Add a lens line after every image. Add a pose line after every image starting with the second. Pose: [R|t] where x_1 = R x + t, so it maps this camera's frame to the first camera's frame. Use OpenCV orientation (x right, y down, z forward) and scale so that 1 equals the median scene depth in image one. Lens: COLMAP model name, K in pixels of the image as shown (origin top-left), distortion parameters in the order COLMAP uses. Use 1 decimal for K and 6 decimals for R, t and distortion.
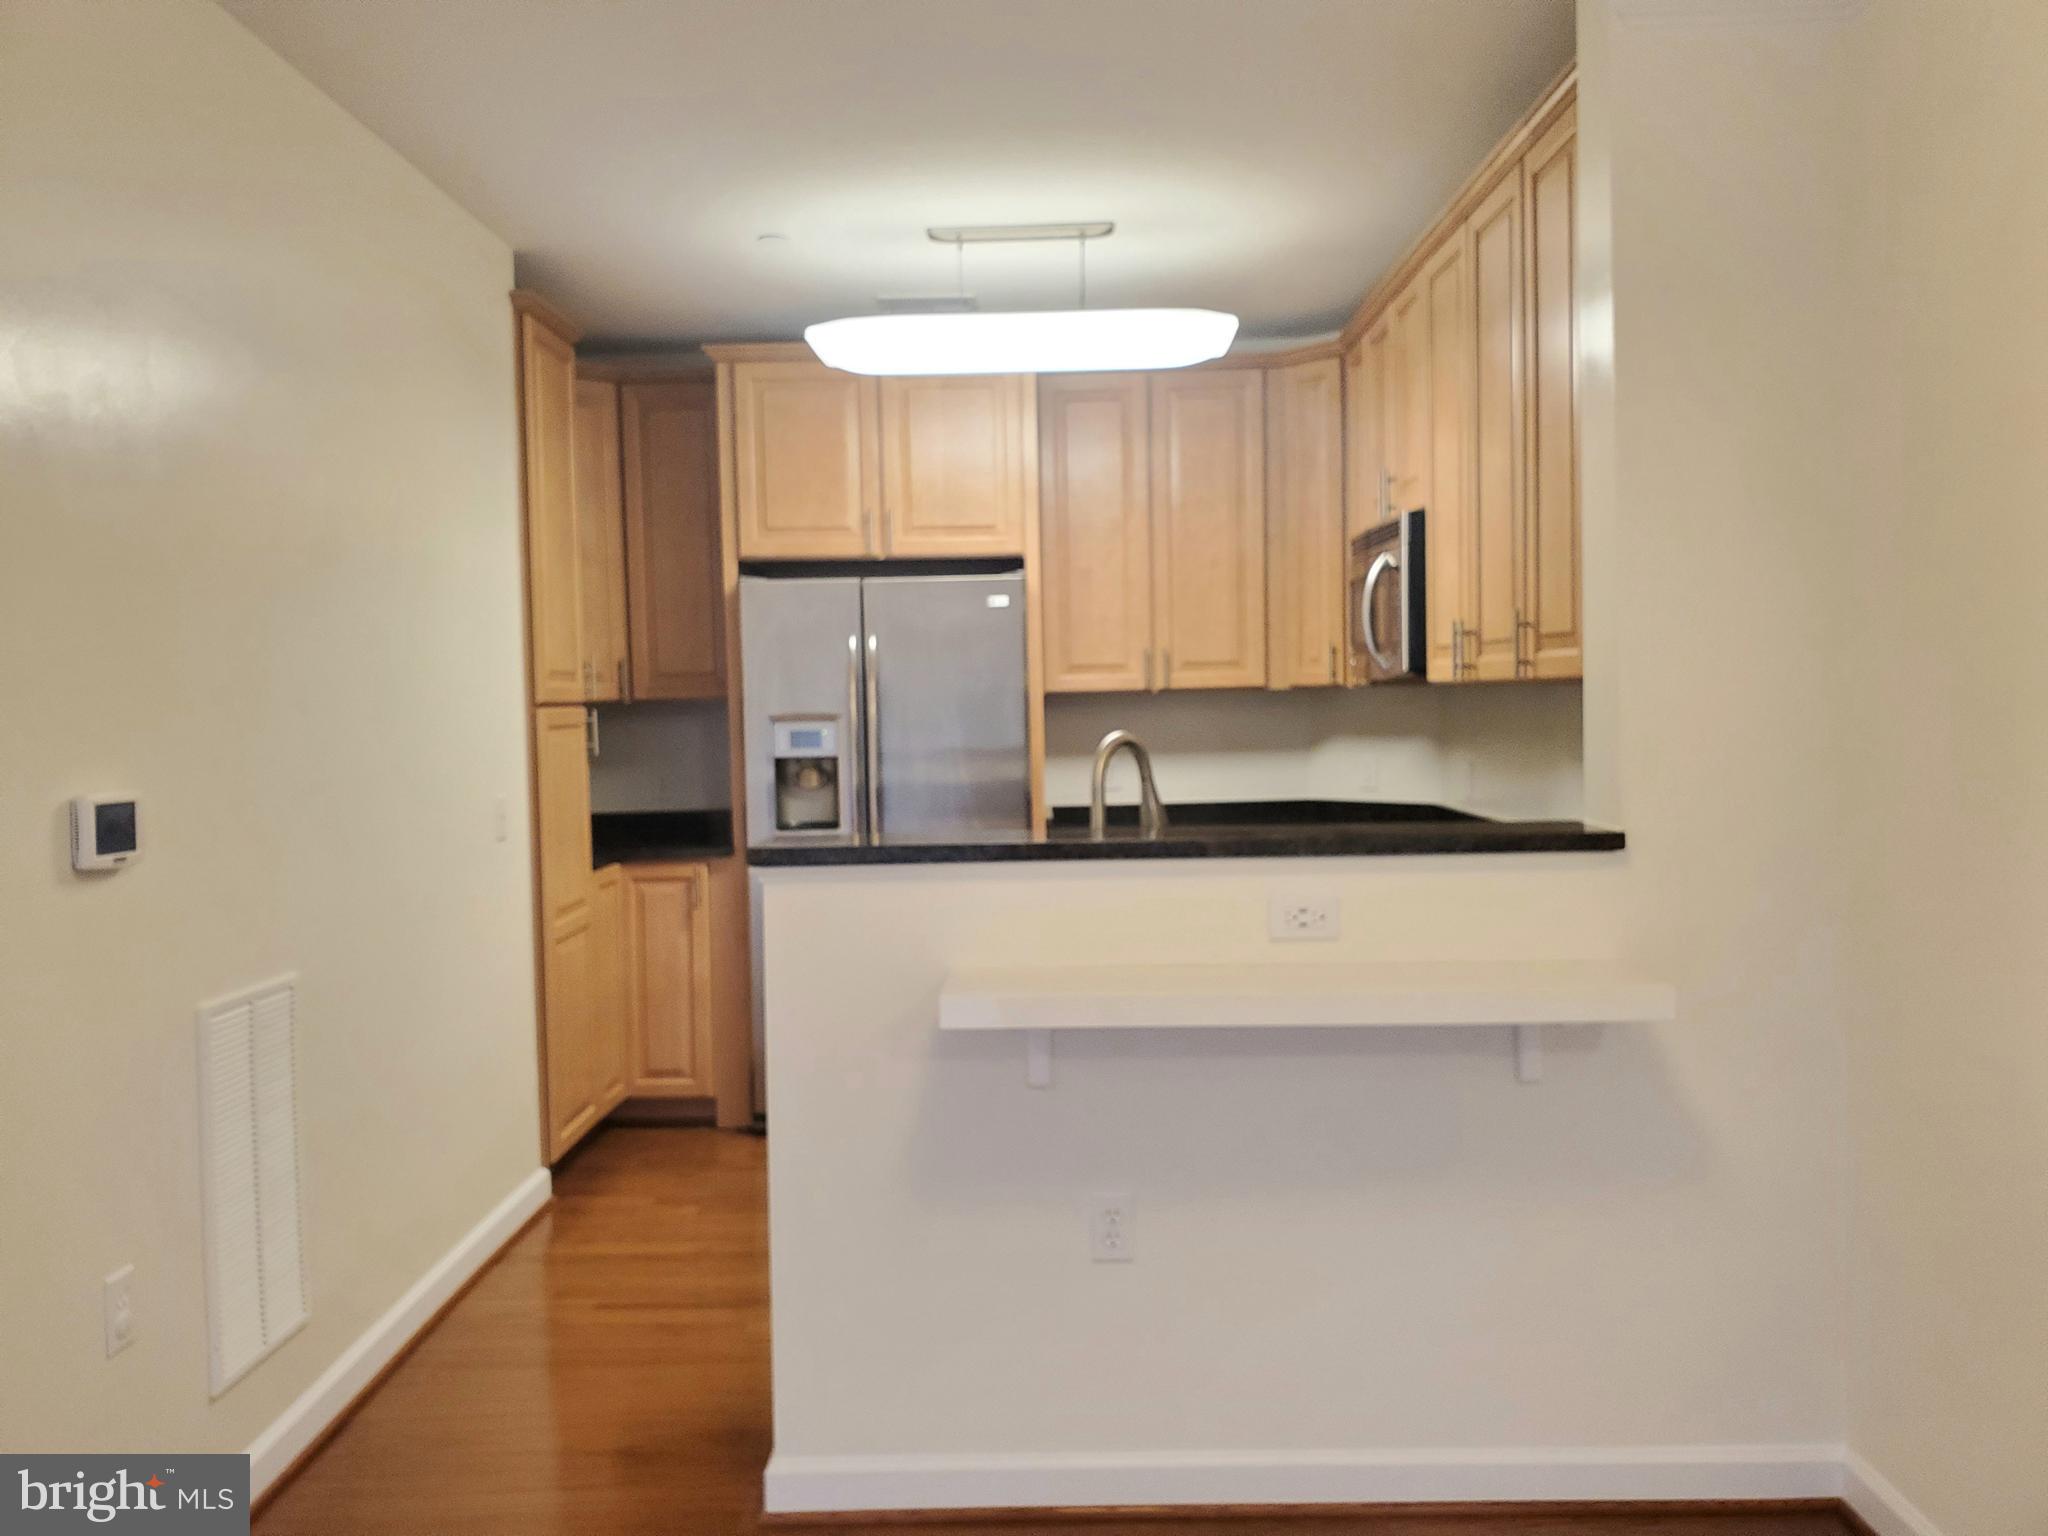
lens RADIAL K [[1575.1, 0, 1024.0], [0, 1575.1, 768.0], [0, 0, 1]] dist [0.097926, -0.215063]
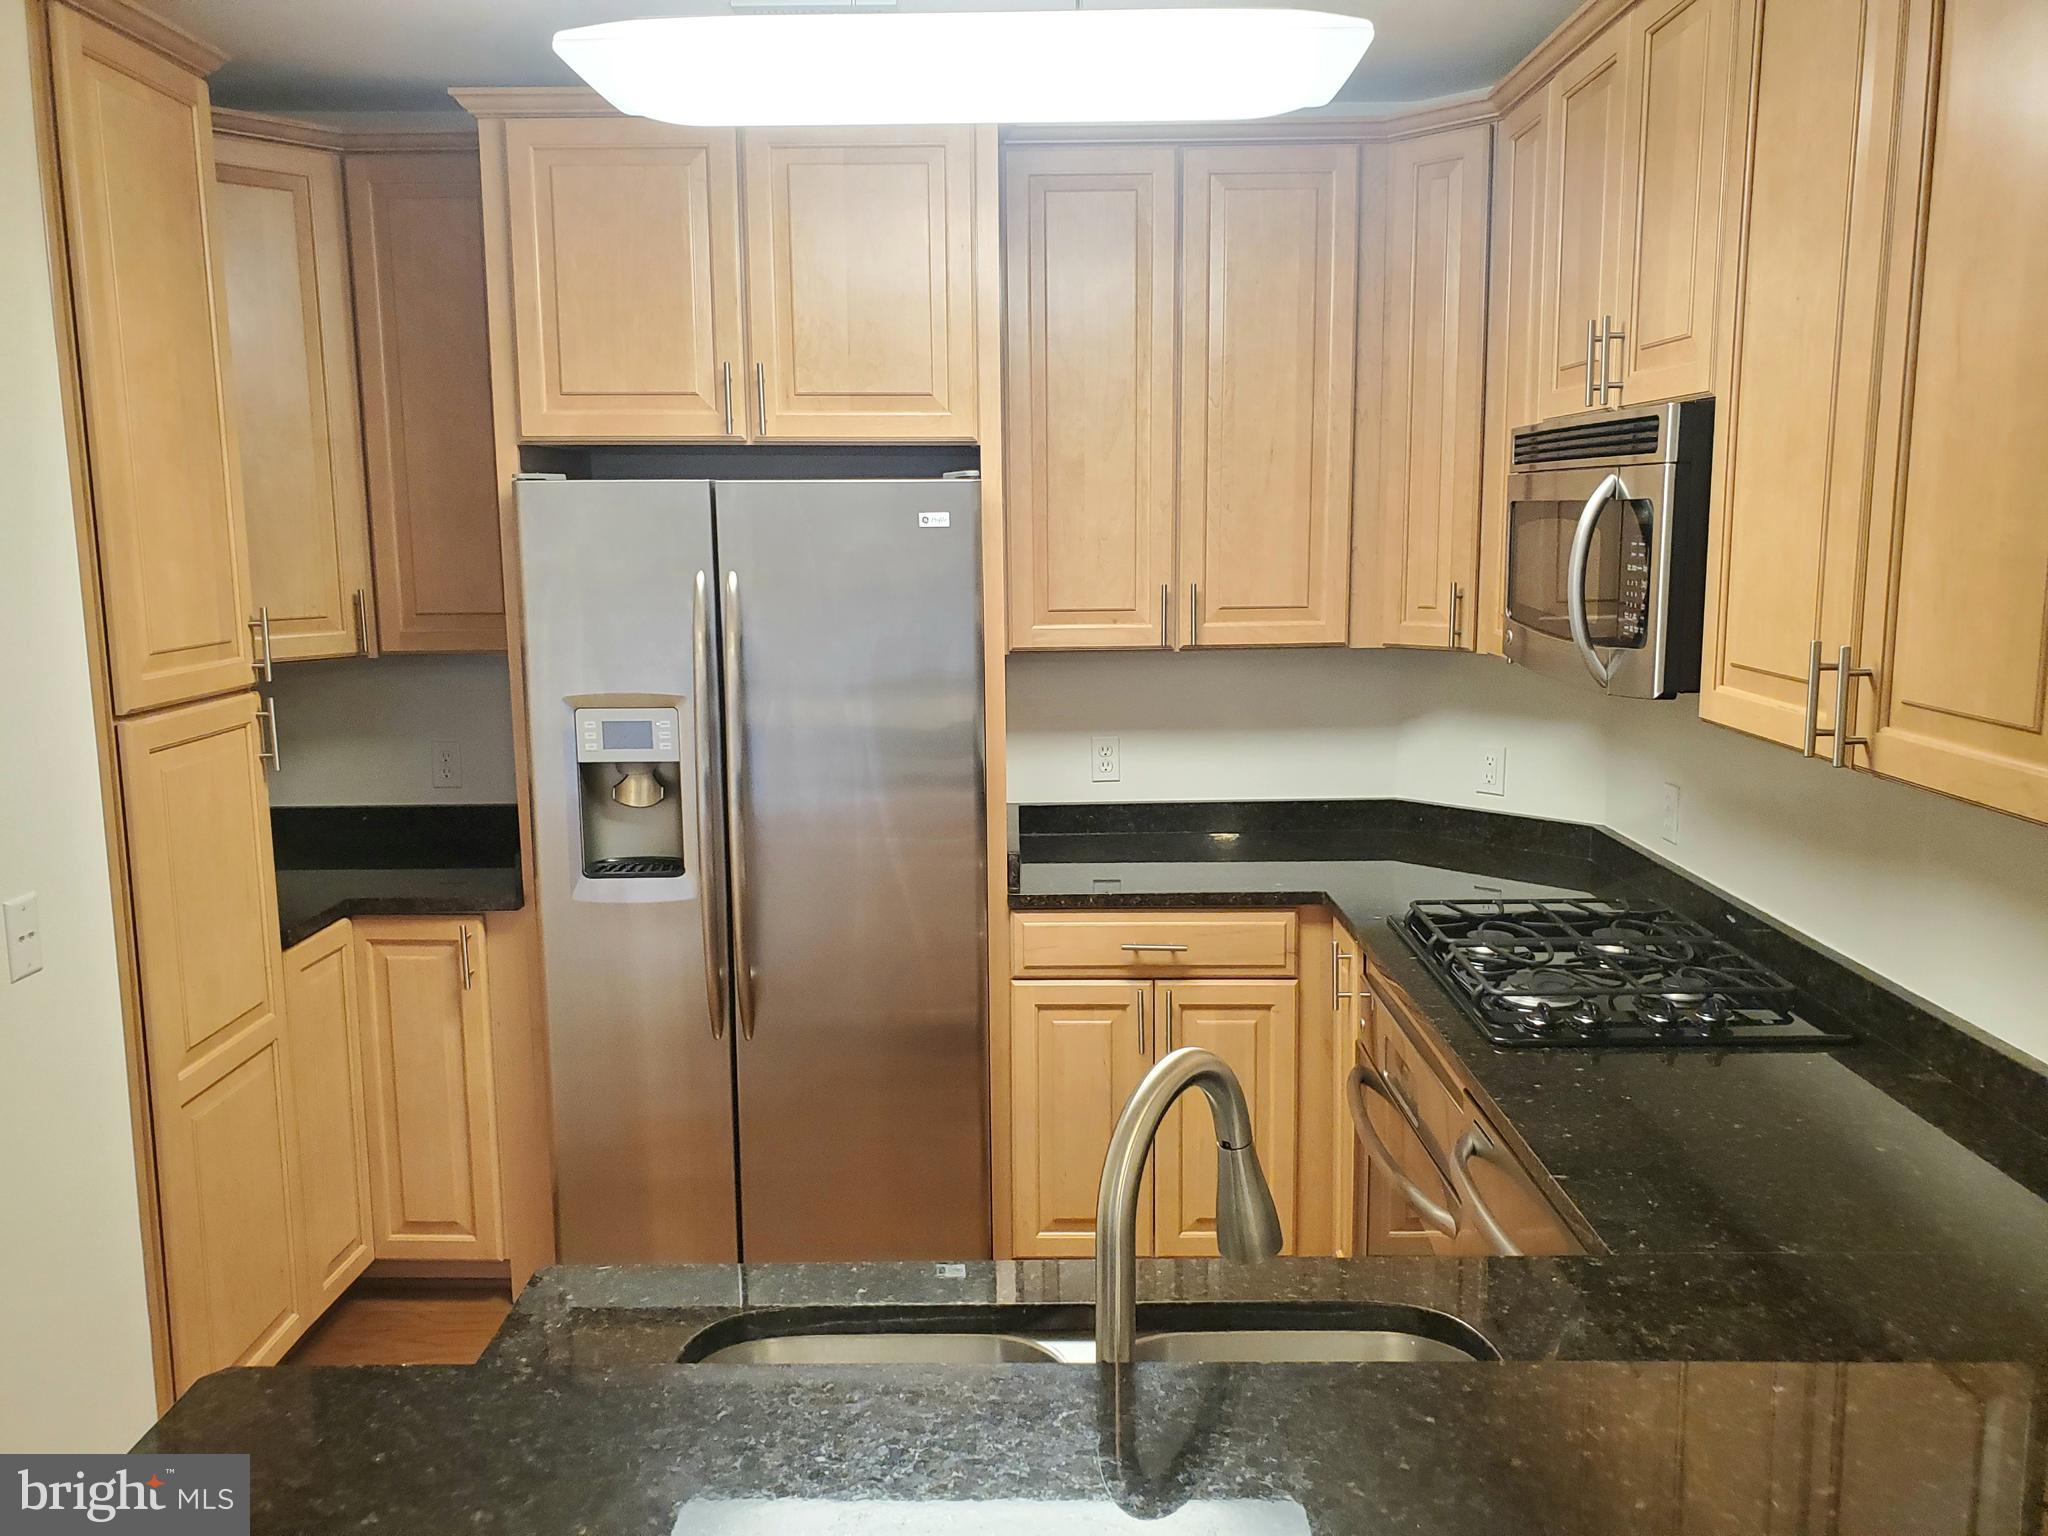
lens RADIAL K [[1575.1, 0, 1024.0], [0, 1575.1, 768.0], [0, 0, 1]] dist [0.097926, -0.215063]
pose [[0.999864, 0.011164, 0.012122, 0.012118], [-0.012423, 0.993932, 0.109292, -0.075621], [-0.010828, -0.109428, 0.993936, 0.361184]]
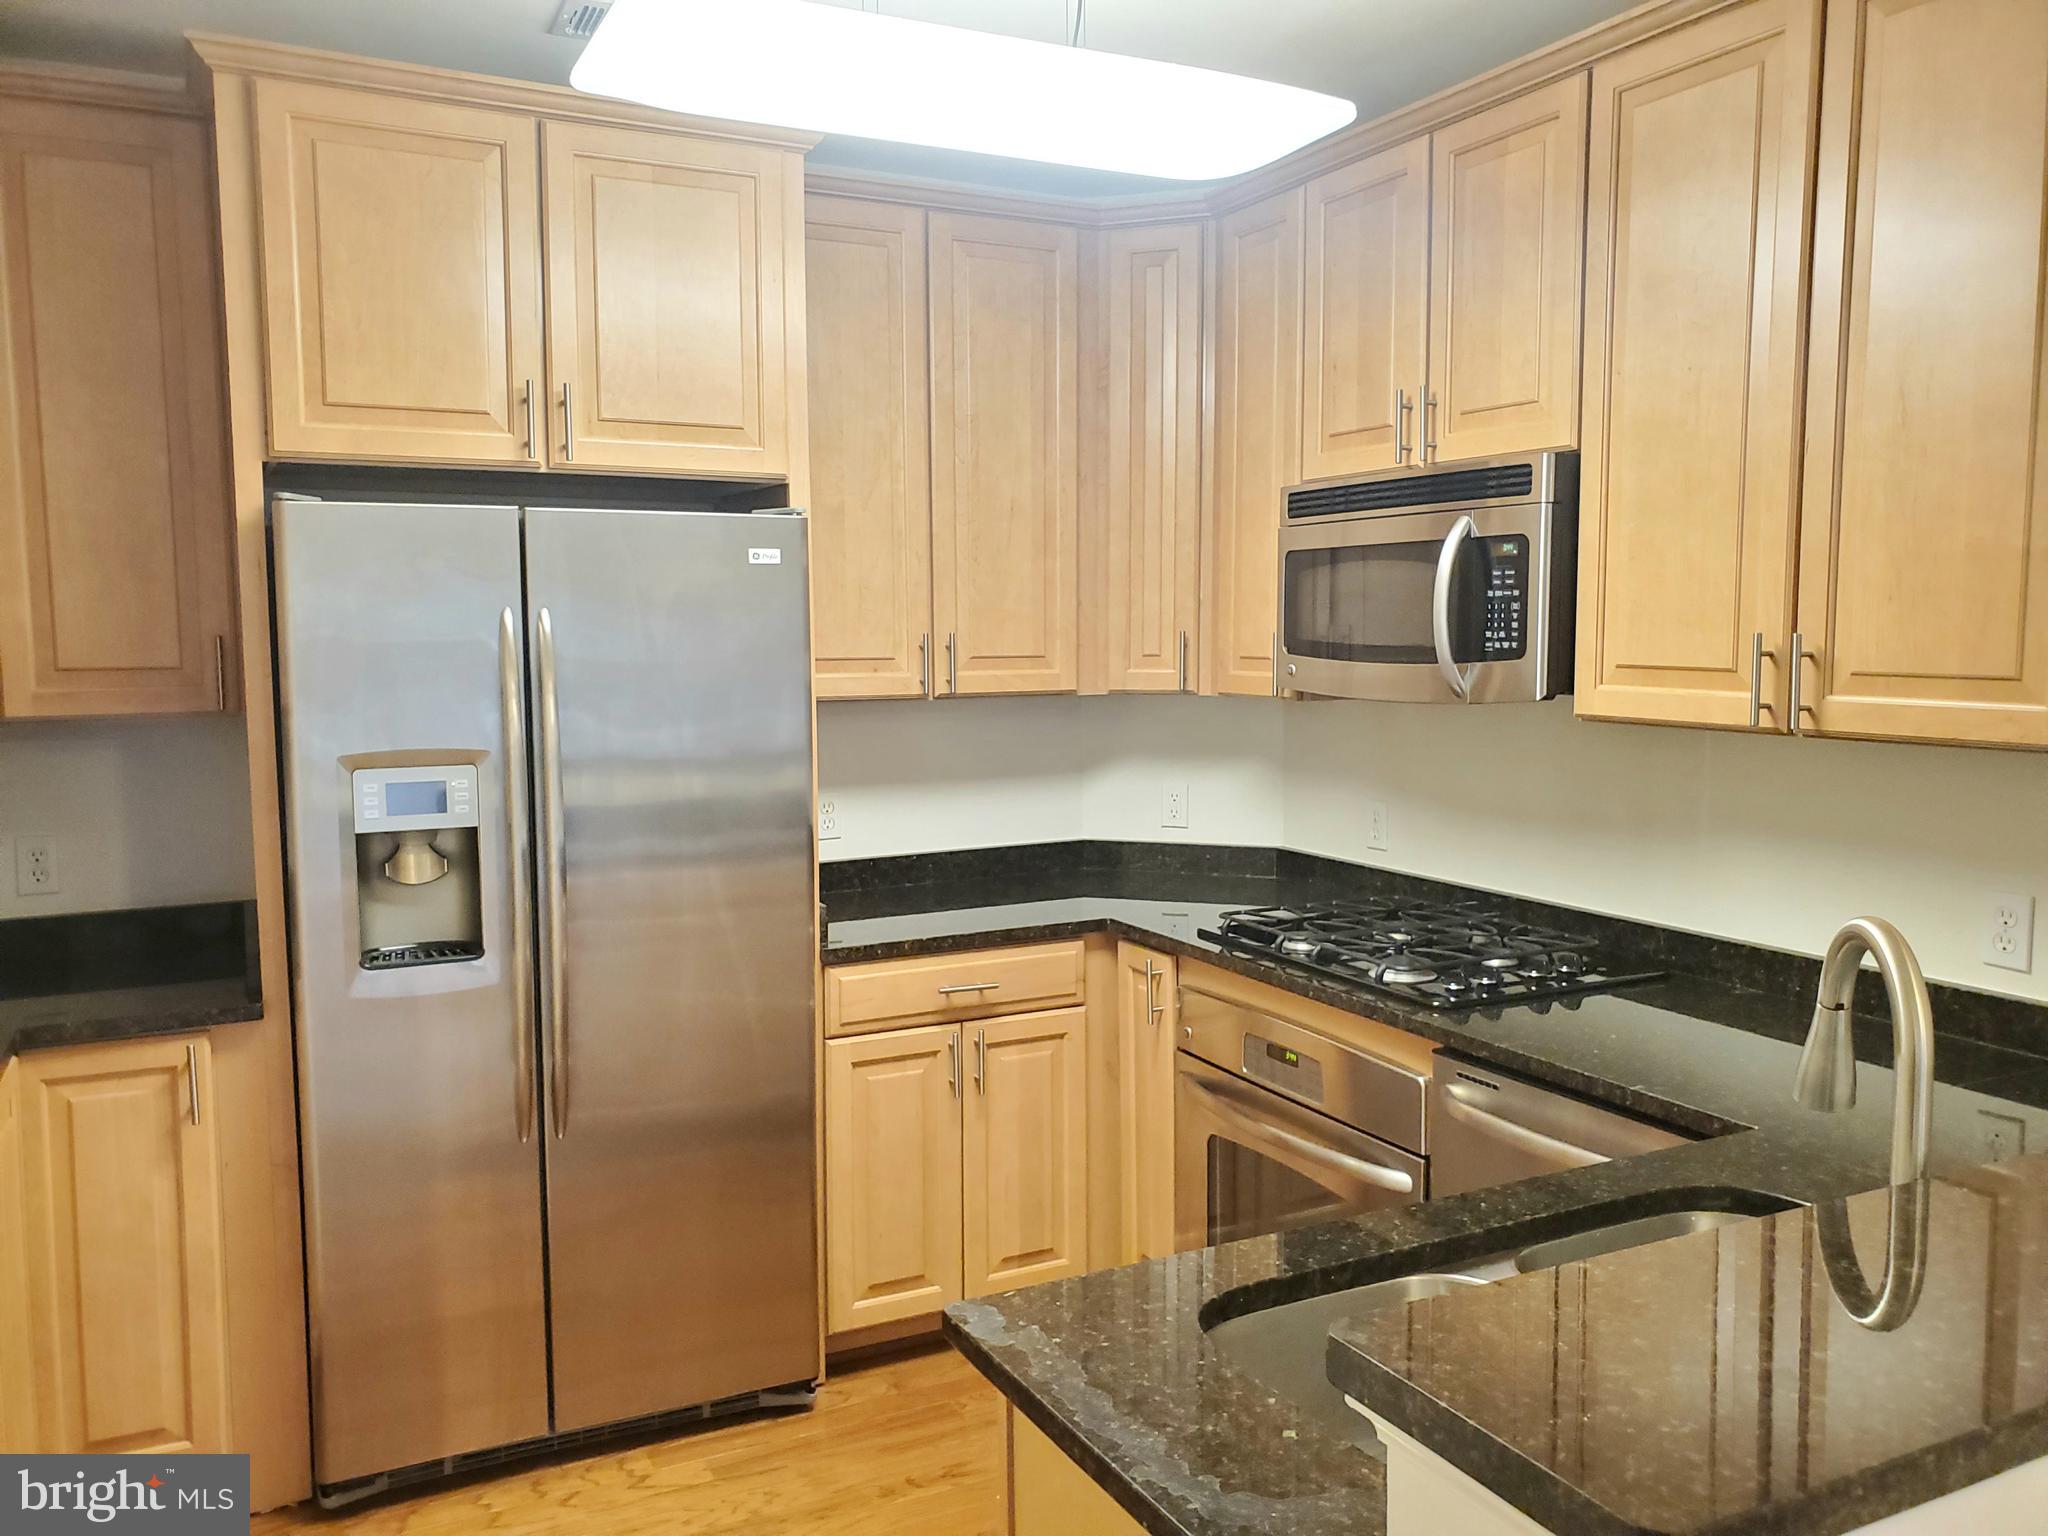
lens RADIAL K [[1561.4, 0, 1028.6], [0, 1561.4, 788.5], [0, 0, 1]] dist [0.064177, -0.127948]
pose [[0.886124, -0.030637, 0.462434, -0.200723], [0.008378, 0.998708, 0.050113, -0.046367], [-0.463372, -0.040532, 0.885236, 0.418374]]
